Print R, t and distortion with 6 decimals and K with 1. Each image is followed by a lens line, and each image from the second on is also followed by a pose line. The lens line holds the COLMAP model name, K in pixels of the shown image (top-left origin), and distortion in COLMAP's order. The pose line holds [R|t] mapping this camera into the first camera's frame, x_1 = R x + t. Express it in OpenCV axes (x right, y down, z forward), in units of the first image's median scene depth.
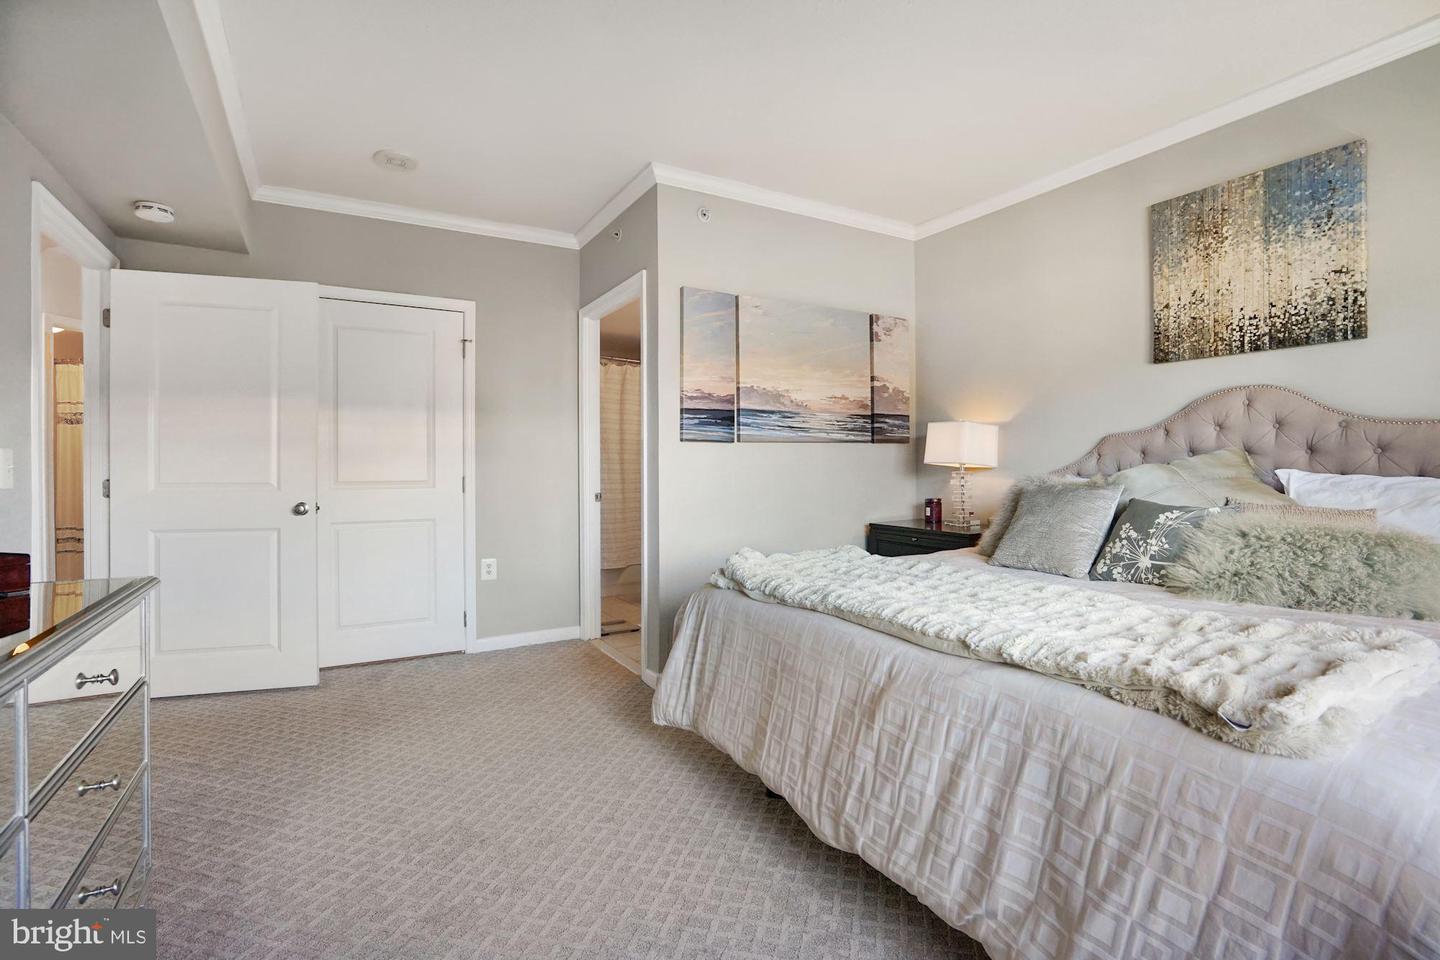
lens RADIAL K [[684.5, 0, 715.7], [0, 684.5, 473.4], [0, 0, 1]] dist [-0.044499, 0.019917]
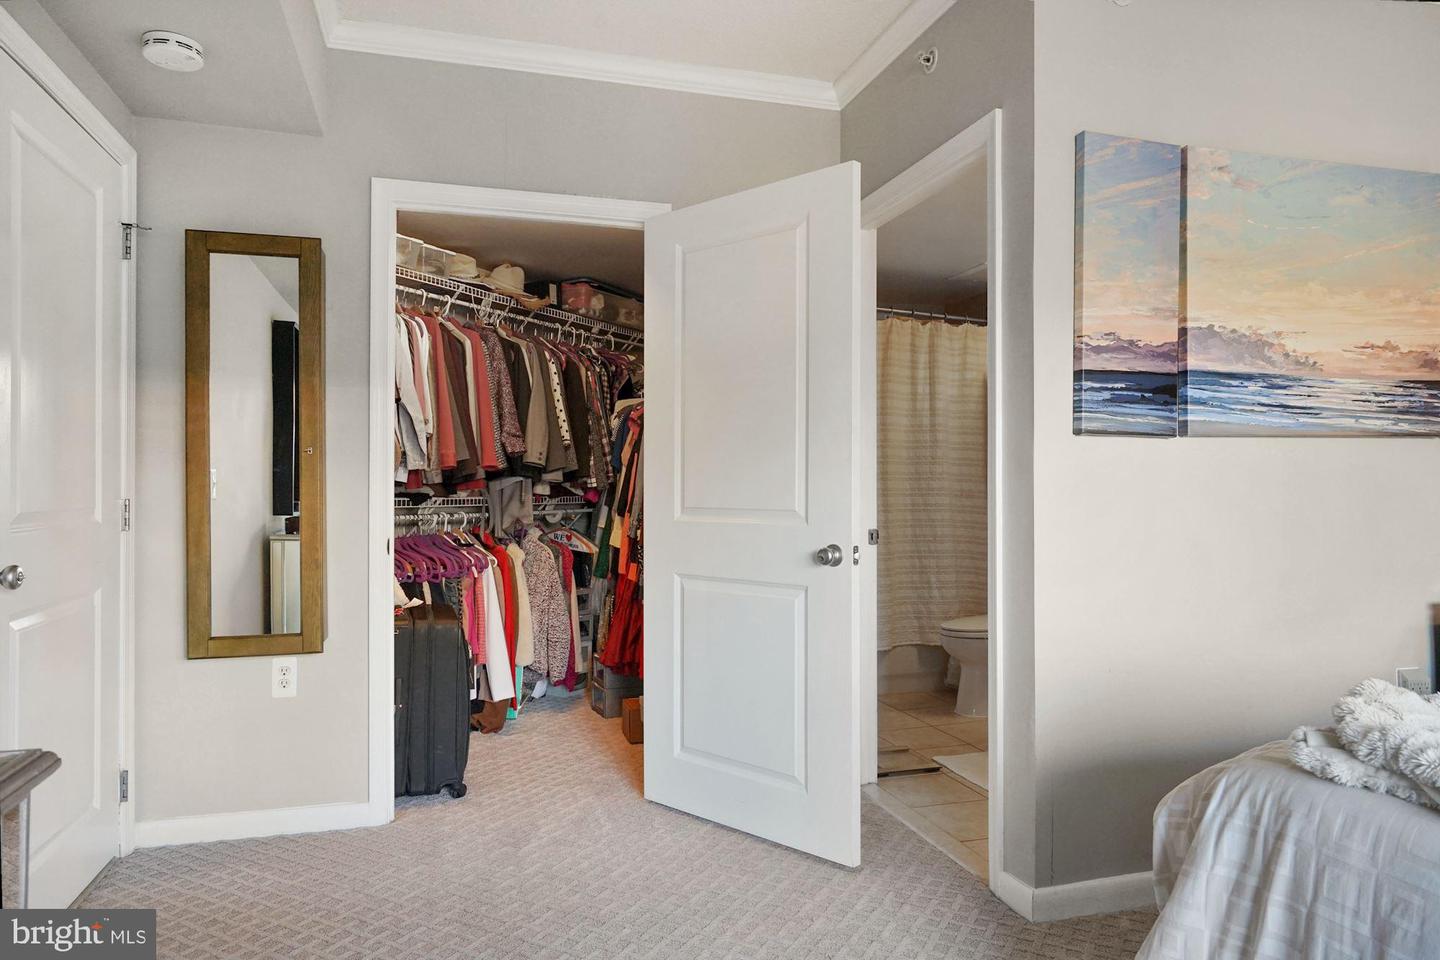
lens RADIAL K [[906.1, 0, 723.8], [0, 906.1, 486.4], [0, 0, 1]] dist [0.002851, 0.001413]
pose [[0.976530, 0.003483, -0.215354, -0.156156], [-0.005266, 0.999956, -0.007709, -0.001210], [0.215318, 0.008662, 0.976506, 0.267082]]
